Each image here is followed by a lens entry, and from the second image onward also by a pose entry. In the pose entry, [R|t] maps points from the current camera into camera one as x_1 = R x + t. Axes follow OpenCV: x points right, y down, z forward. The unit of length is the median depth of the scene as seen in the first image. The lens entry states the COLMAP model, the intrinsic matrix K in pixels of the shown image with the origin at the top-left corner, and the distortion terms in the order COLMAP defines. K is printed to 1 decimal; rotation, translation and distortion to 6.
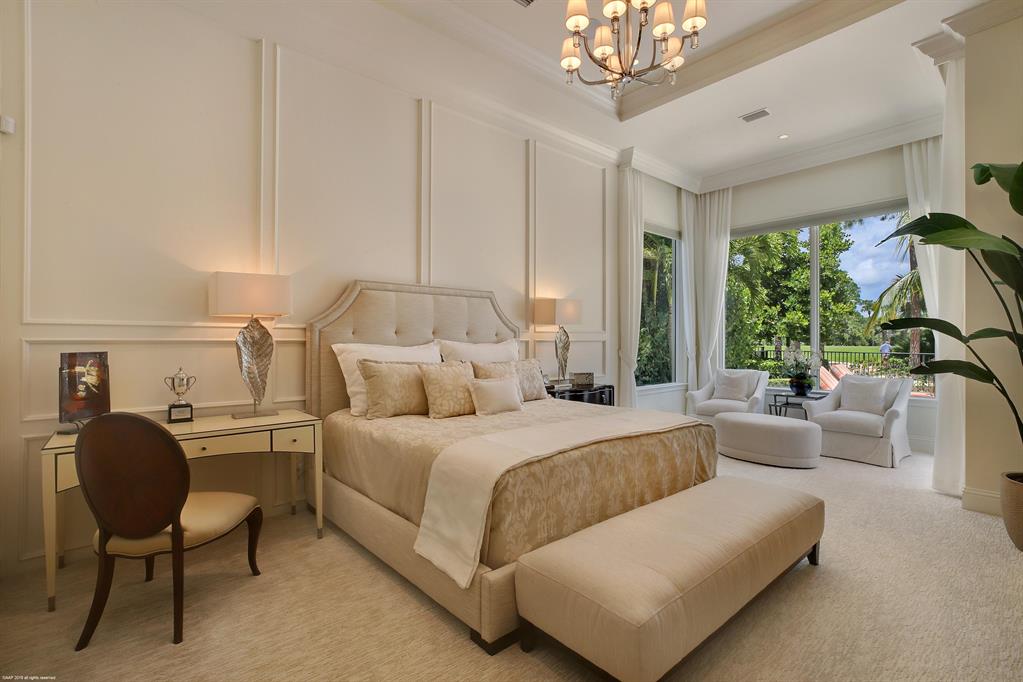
lens RADIAL K [[476.8, 0, 515.0], [0, 476.8, 340.2], [0, 0, 1]] dist [-0.025299, 0.010546]
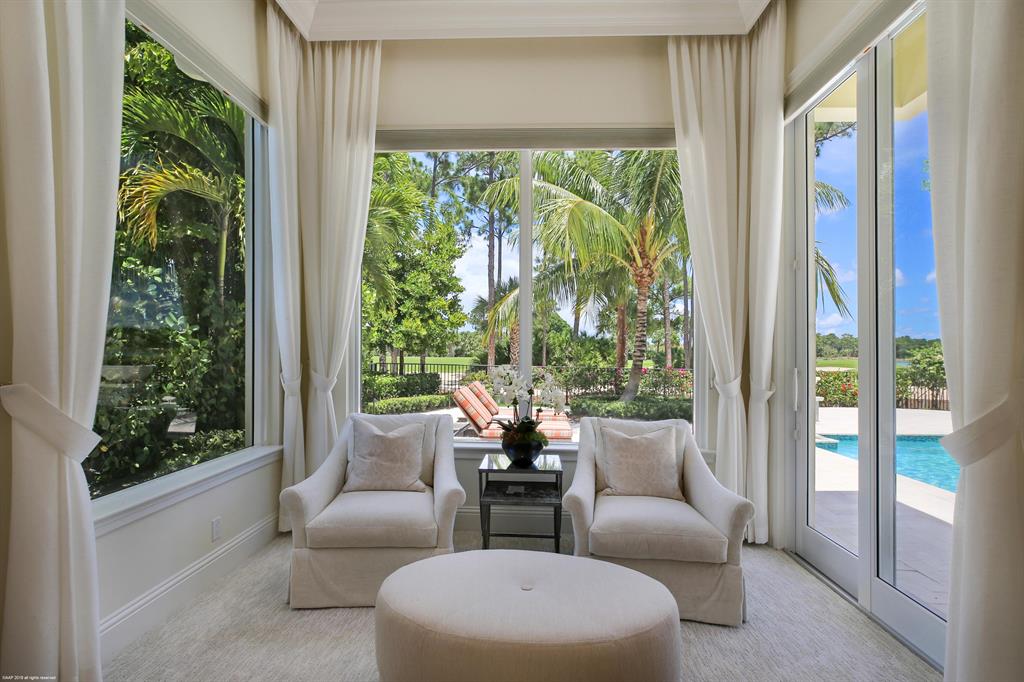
lens RADIAL K [[473.8, 0, 514.4], [0, 473.8, 358.8], [0, 0, 1]] dist [0.022254, 0.000085]
pose [[0.689014, 0.005097, 0.724730, 0.381466], [-0.018949, 0.999760, 0.010984, -0.004022], [-0.724500, -0.021301, 0.688945, 1.077187]]
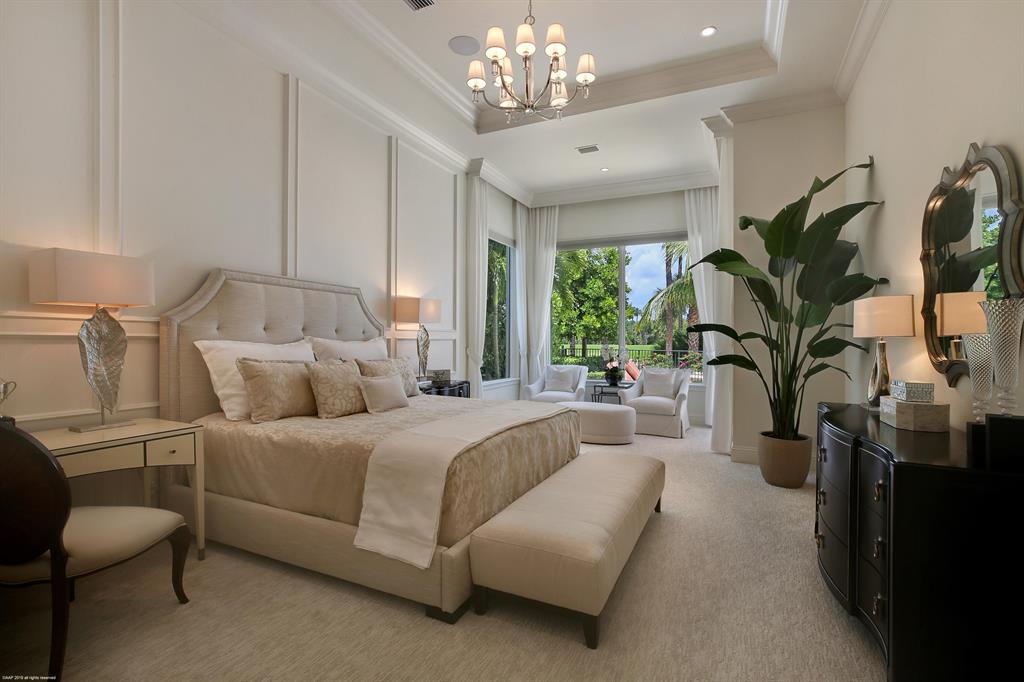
lens RADIAL K [[480.3, 0, 517.7], [0, 480.3, 341.2], [0, 0, 1]] dist [-0.022172, 0.000166]
pose [[0.915408, 0.005586, 0.402490, -0.182143], [-0.007642, 0.999965, 0.003502, 0.001311], [-0.402456, -0.006282, 0.915418, -0.036599]]
